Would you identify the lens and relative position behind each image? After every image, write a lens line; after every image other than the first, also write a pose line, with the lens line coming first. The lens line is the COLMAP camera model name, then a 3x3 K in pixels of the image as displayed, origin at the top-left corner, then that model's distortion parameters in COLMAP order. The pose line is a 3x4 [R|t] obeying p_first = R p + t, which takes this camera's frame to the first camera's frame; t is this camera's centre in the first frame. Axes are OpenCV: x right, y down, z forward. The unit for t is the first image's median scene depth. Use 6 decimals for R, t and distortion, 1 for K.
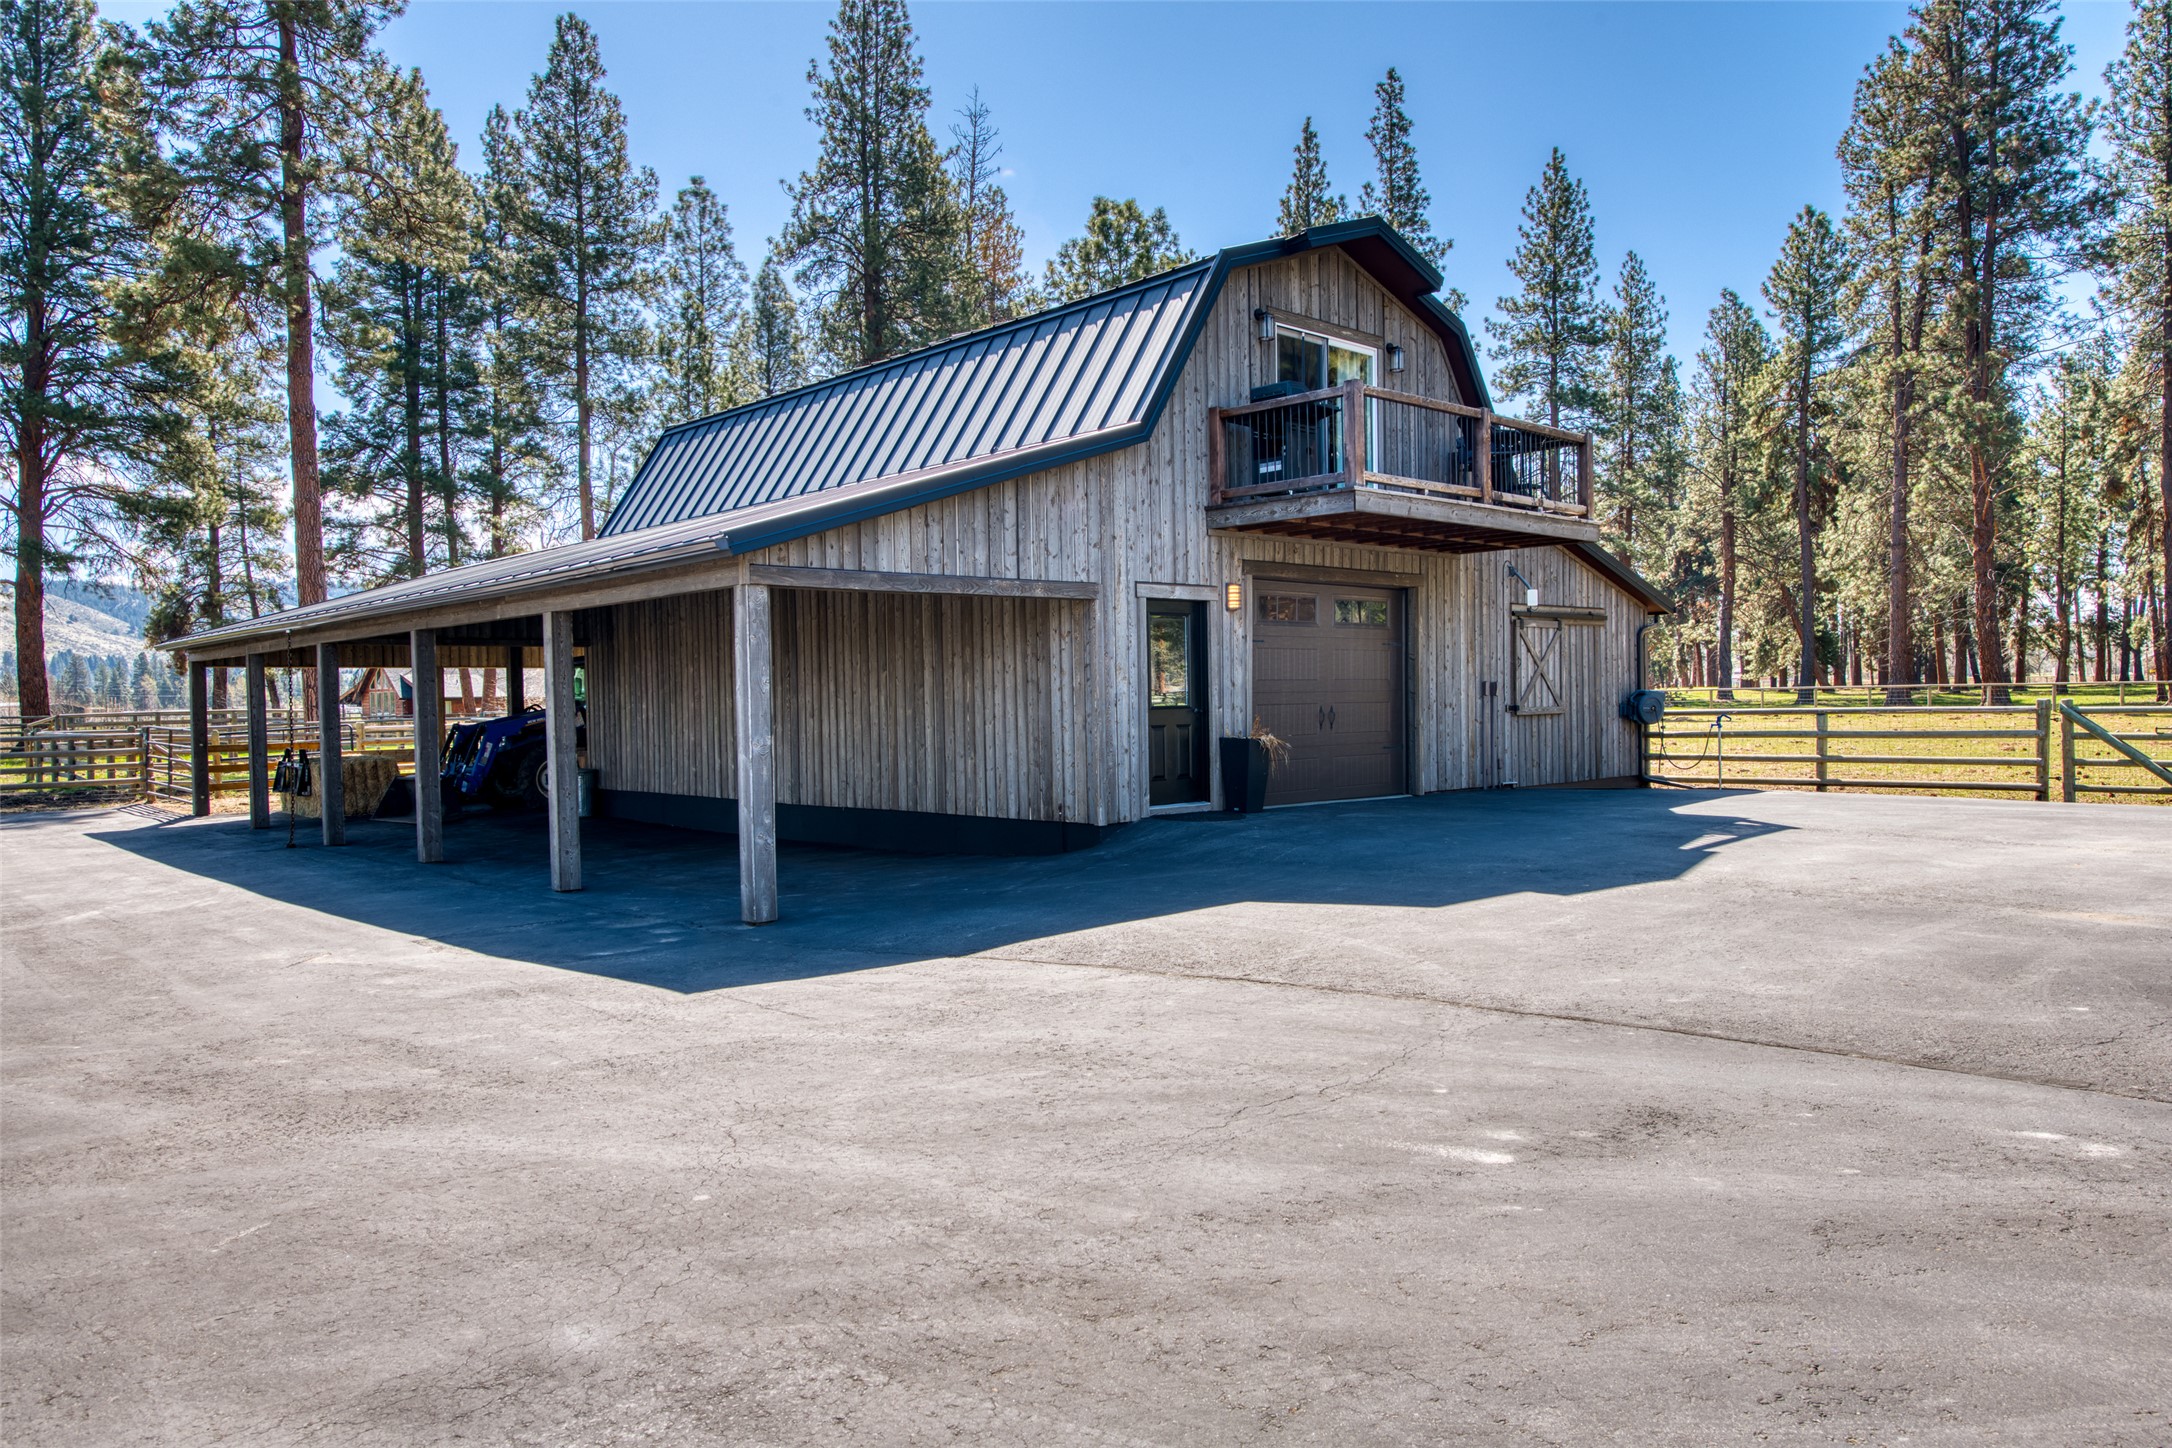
lens RADIAL K [[1501.8, 0, 1077.8], [0, 1501.8, 739.3], [0, 0, 1]] dist [-0.006382, -0.005257]
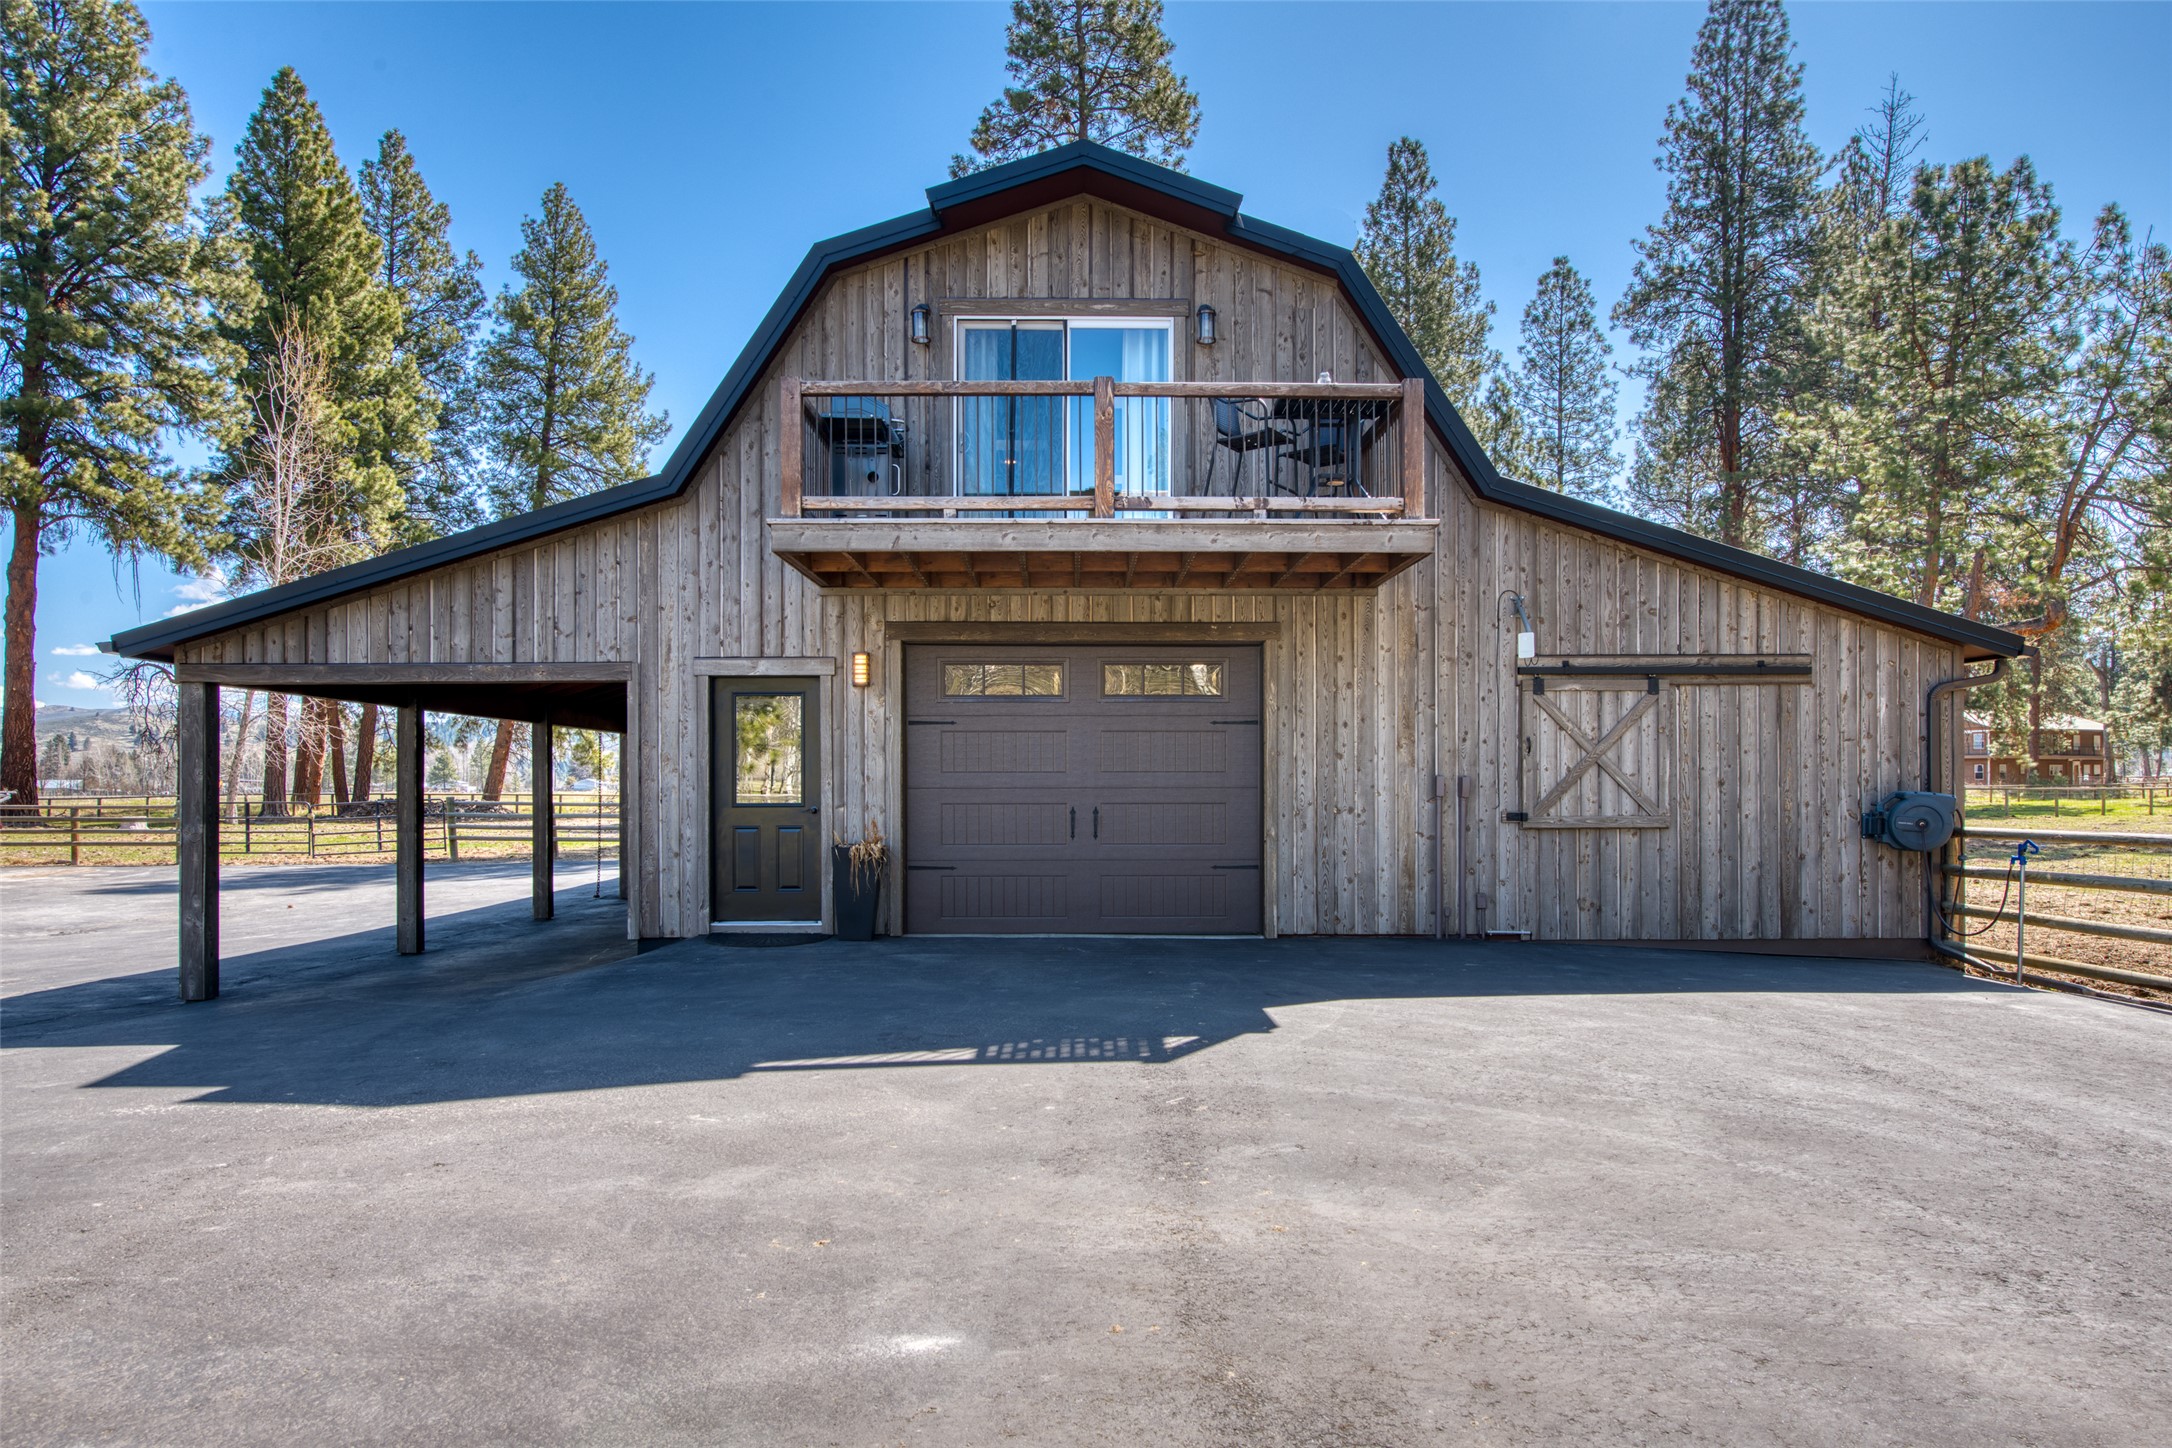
lens RADIAL K [[1370.9, 0, 1107.4], [0, 1370.9, 772.1], [0, 0, 1]] dist [0.006125, 0.000755]
pose [[0.731116, 0.011133, -0.682163, 0.524840], [-0.027933, 0.999517, -0.013625, -0.024696], [0.681681, 0.029016, 0.731074, 0.413166]]
